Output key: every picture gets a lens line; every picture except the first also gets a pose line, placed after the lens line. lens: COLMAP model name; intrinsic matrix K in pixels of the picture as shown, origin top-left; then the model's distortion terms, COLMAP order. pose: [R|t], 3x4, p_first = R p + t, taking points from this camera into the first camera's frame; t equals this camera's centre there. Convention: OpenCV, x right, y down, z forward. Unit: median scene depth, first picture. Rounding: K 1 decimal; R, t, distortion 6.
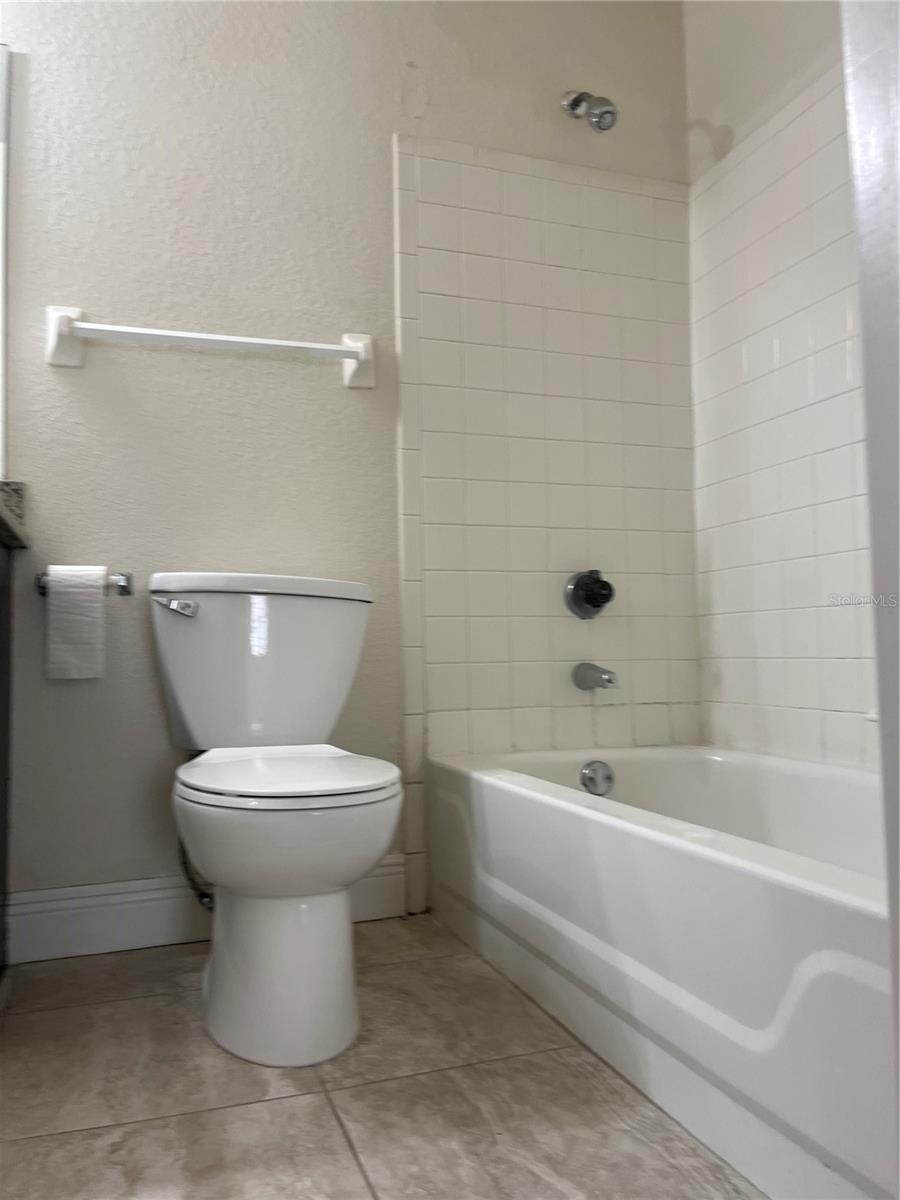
lens RADIAL K [[923.0, 0, 453.5], [0, 923.0, 594.6], [0, 0, 1]] dist [0.051261, -0.060934]
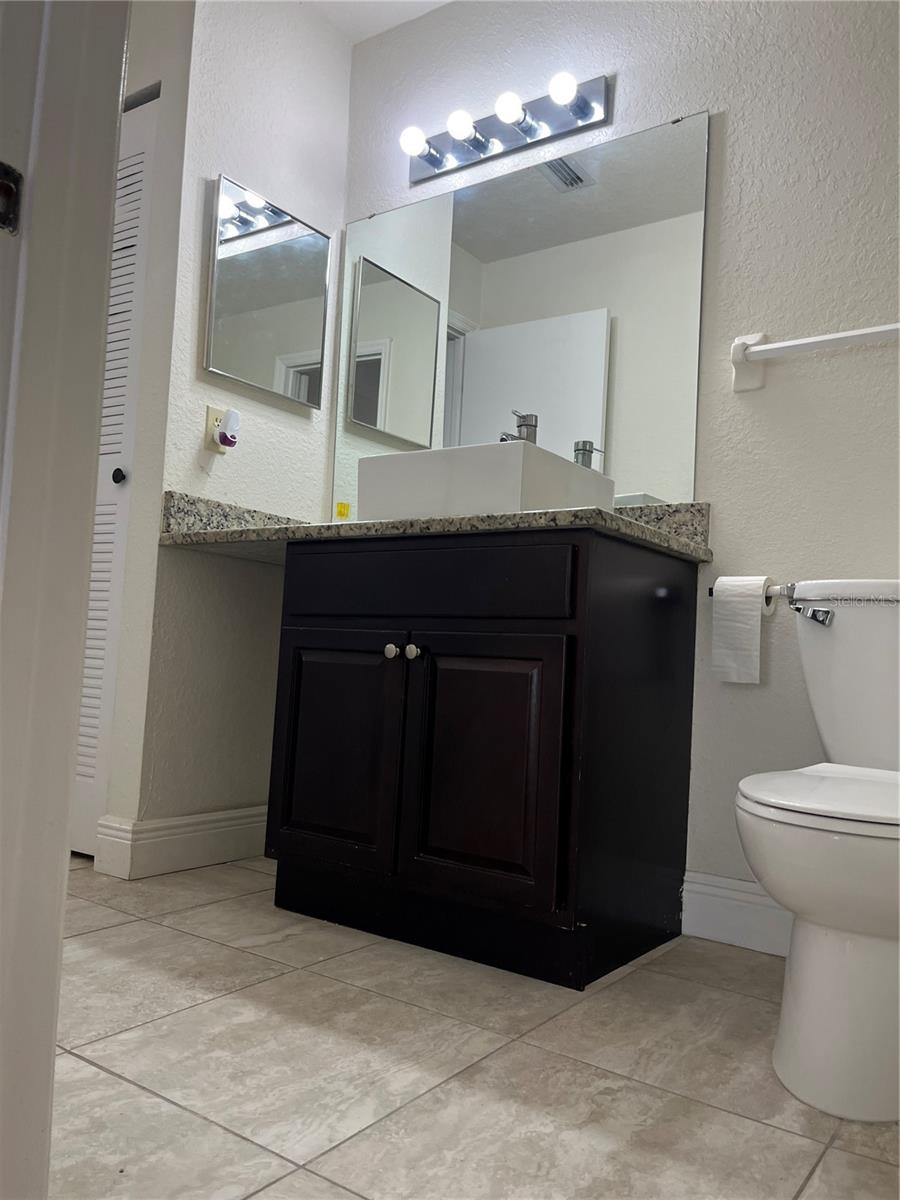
lens RADIAL K [[923.0, 0, 455.2], [0, 923.0, 601.5], [0, 0, 1]] dist [0.051261, -0.060934]
pose [[0.586384, -0.006365, -0.810008, 0.358549], [-0.009428, 0.999848, -0.014682, 0.022458], [0.809978, 0.016246, 0.586235, 0.158989]]
